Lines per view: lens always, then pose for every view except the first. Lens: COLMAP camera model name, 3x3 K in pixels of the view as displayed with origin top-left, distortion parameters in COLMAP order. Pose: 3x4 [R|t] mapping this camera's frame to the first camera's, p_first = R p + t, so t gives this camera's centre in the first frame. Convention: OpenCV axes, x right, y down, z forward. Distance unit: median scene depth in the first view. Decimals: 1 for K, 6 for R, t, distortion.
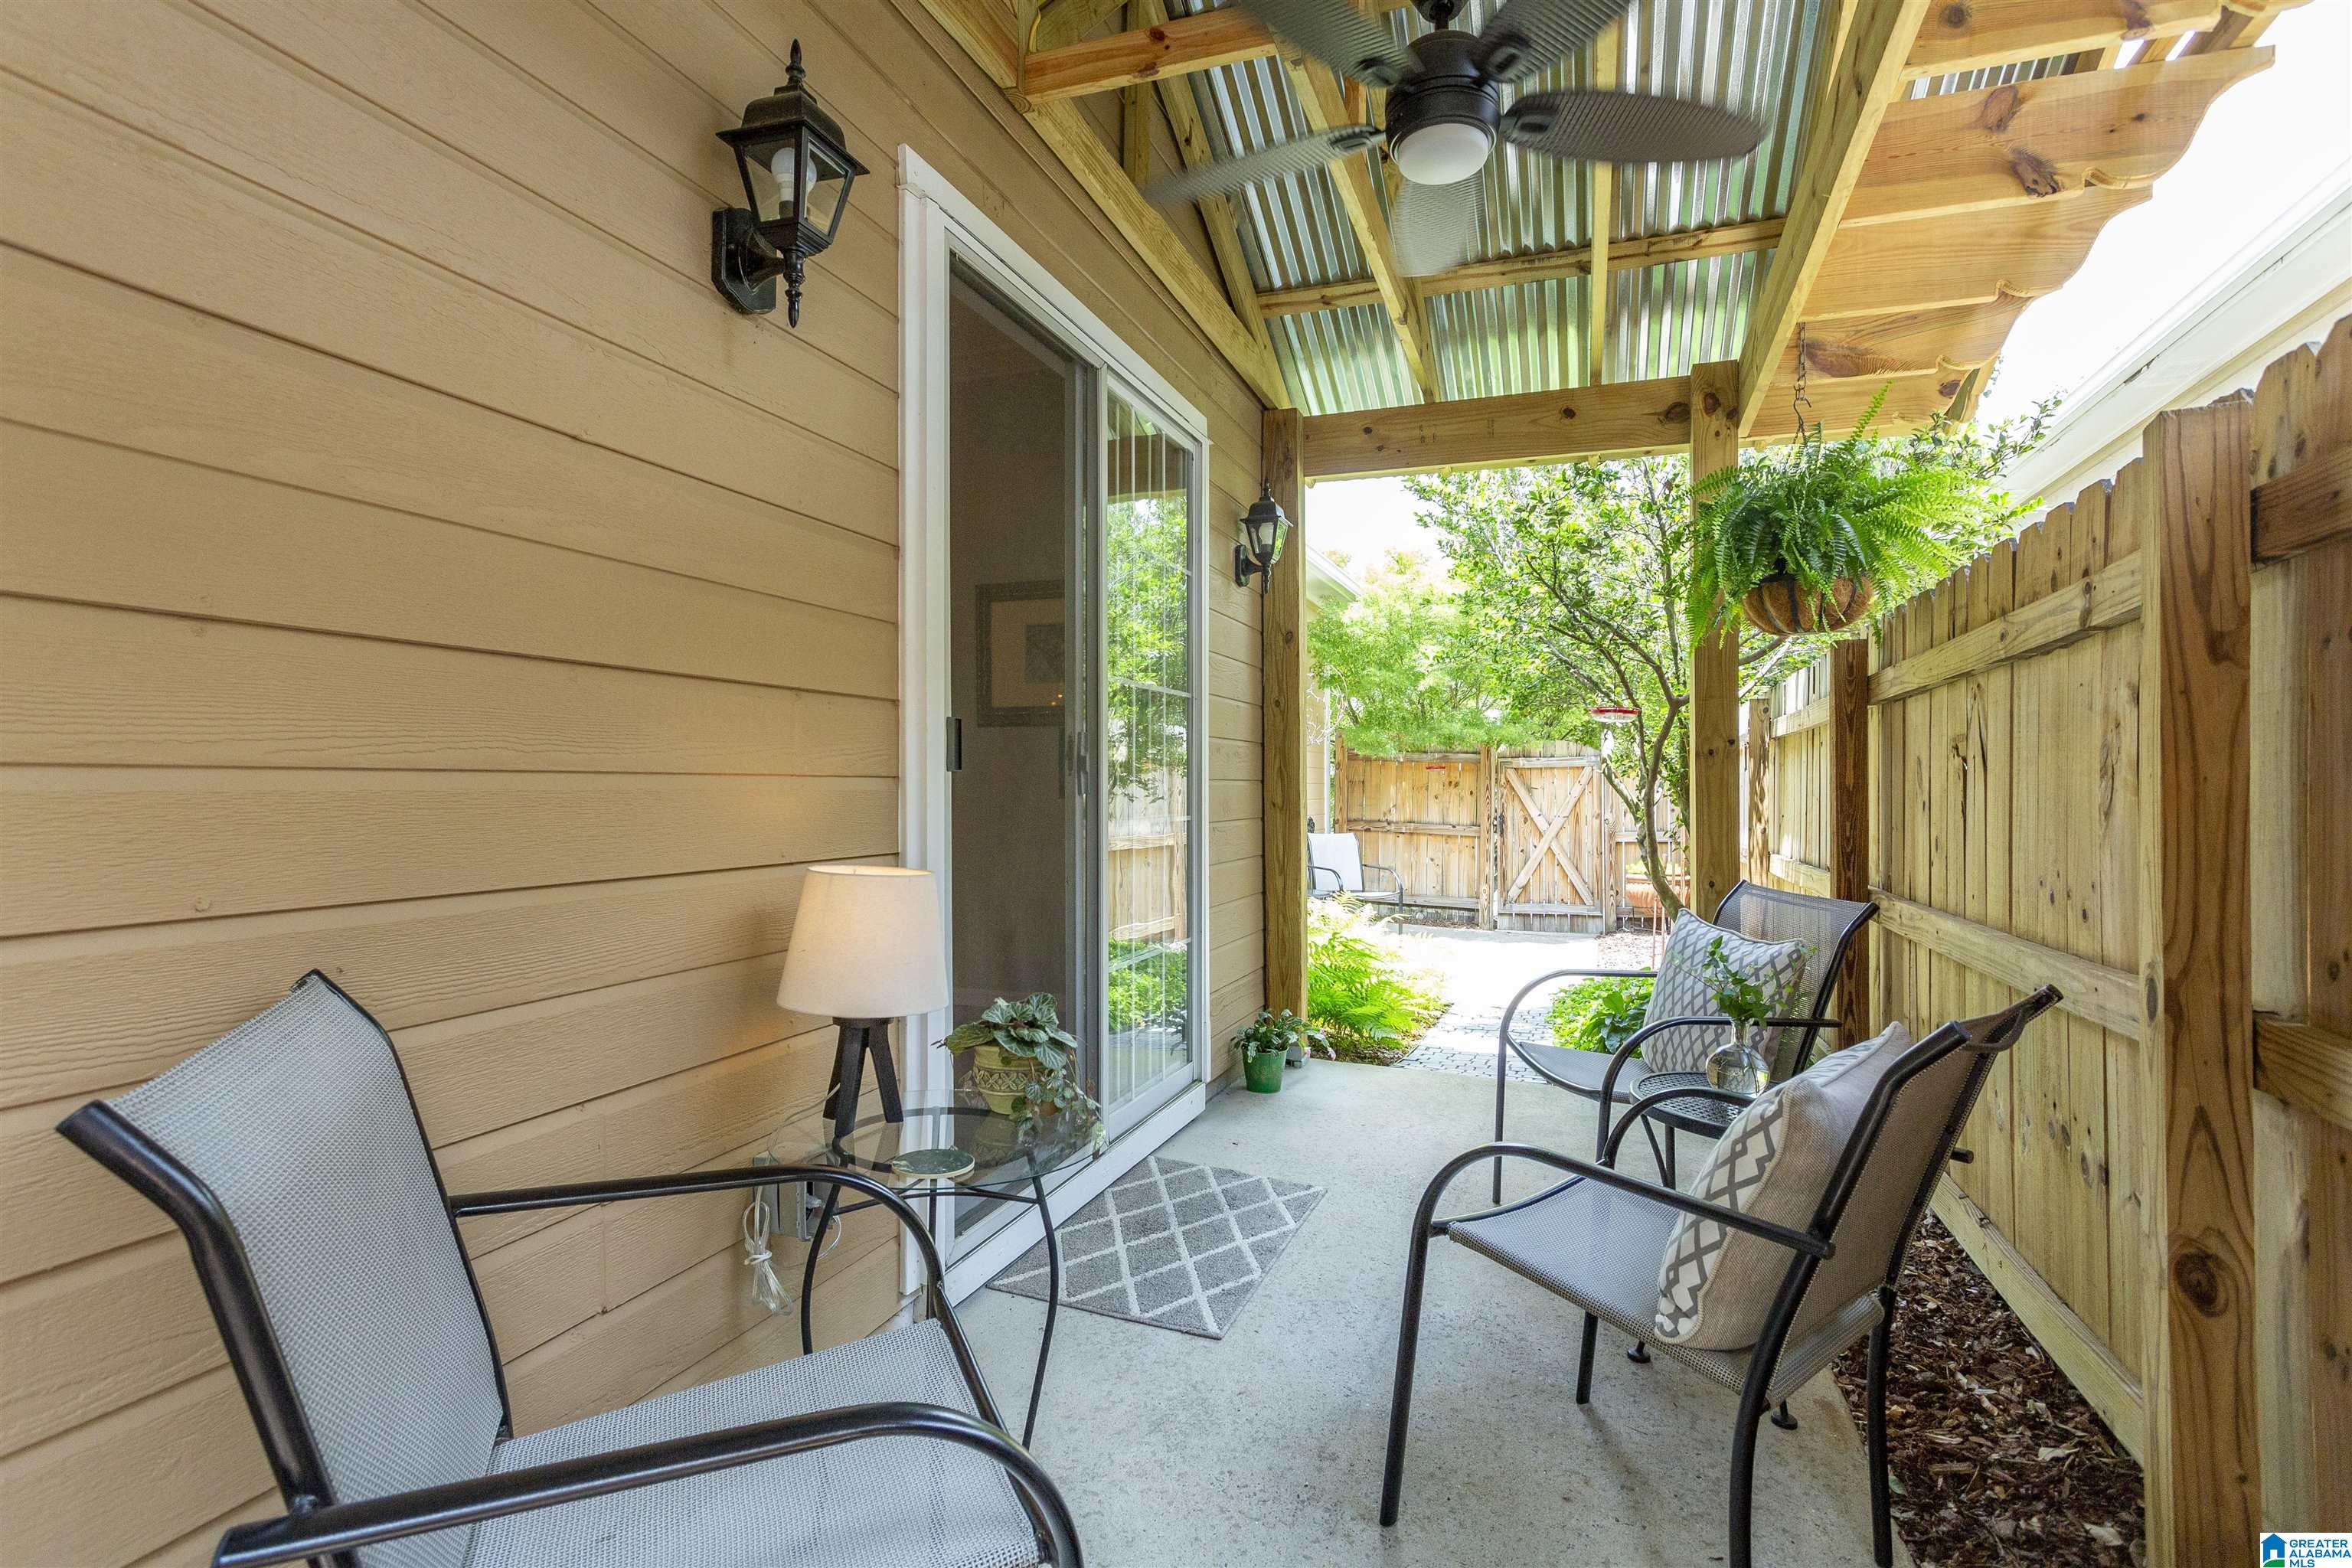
lens RADIAL K [[1121.1, 0, 1216.8], [0, 1121.1, 789.2], [0, 0, 1]] dist [0.010107, 0.000048]
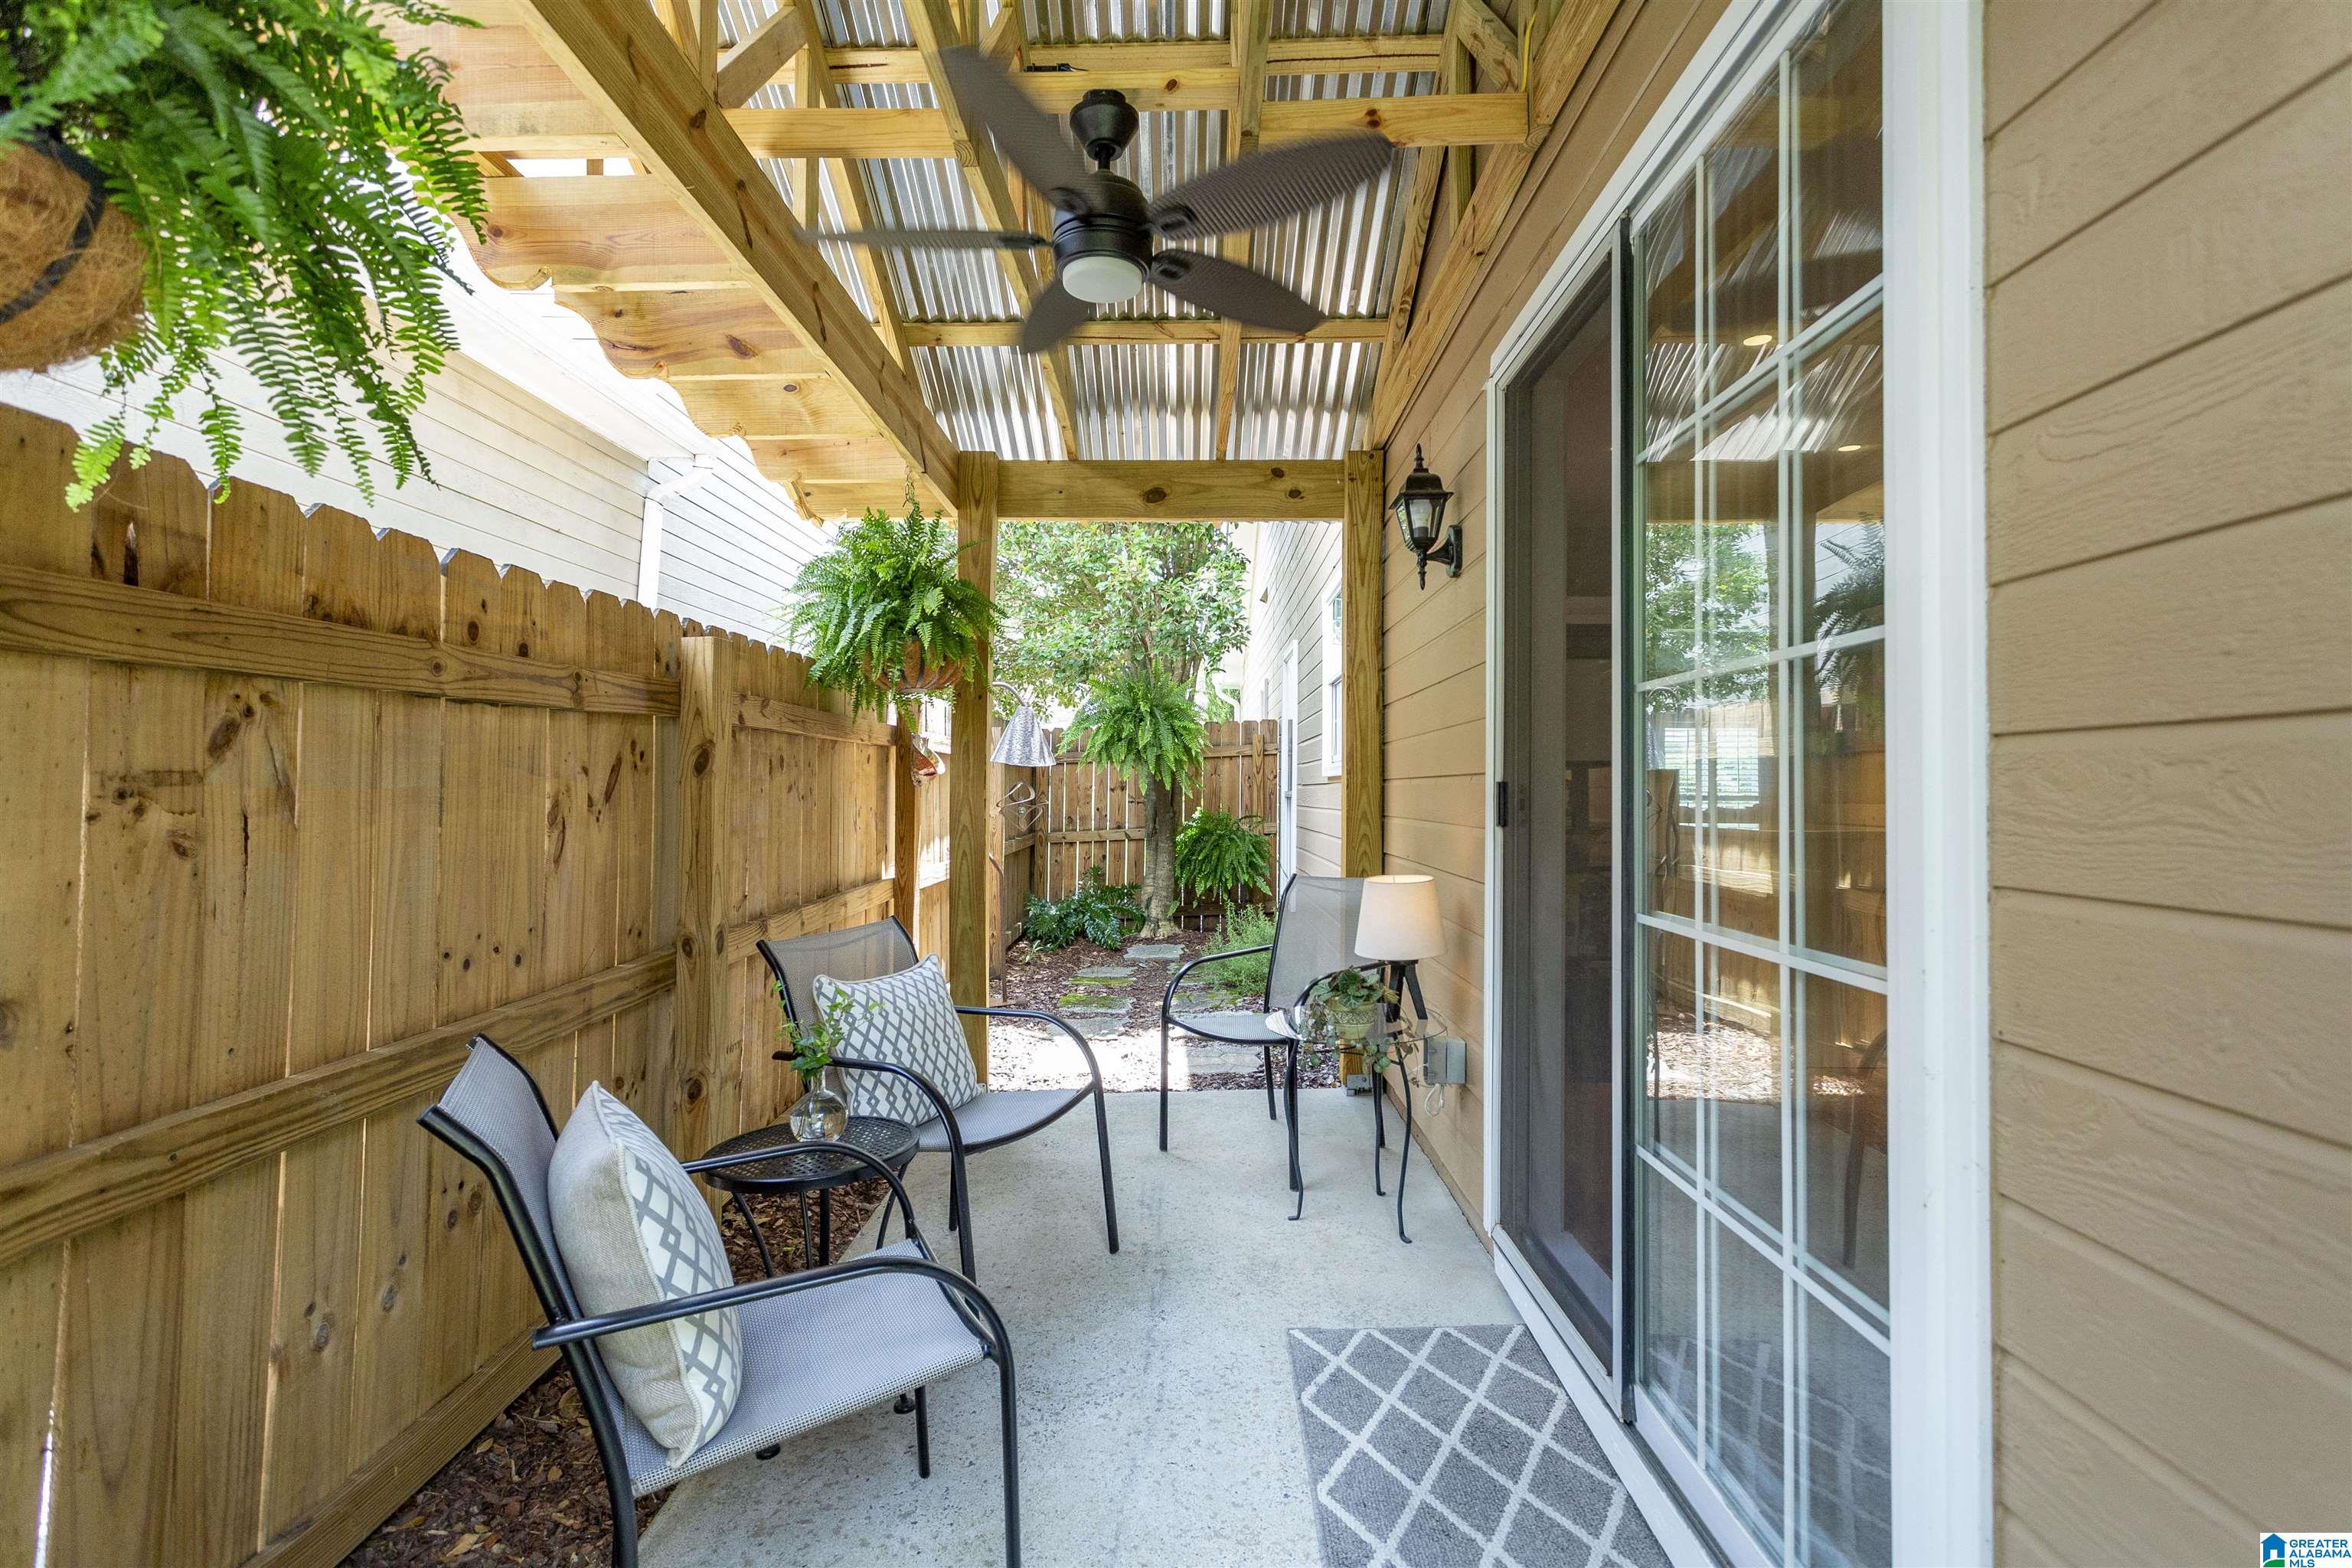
lens RADIAL K [[1121.1, 0, 1170.7], [0, 1121.1, 783.5], [0, 0, 1]] dist [0.010107, 0.000048]
pose [[-0.950636, -0.012135, -0.310071, 0.443246], [-0.009478, 0.999904, -0.010074, -0.045364], [0.310164, -0.006638, -0.950660, 1.927699]]
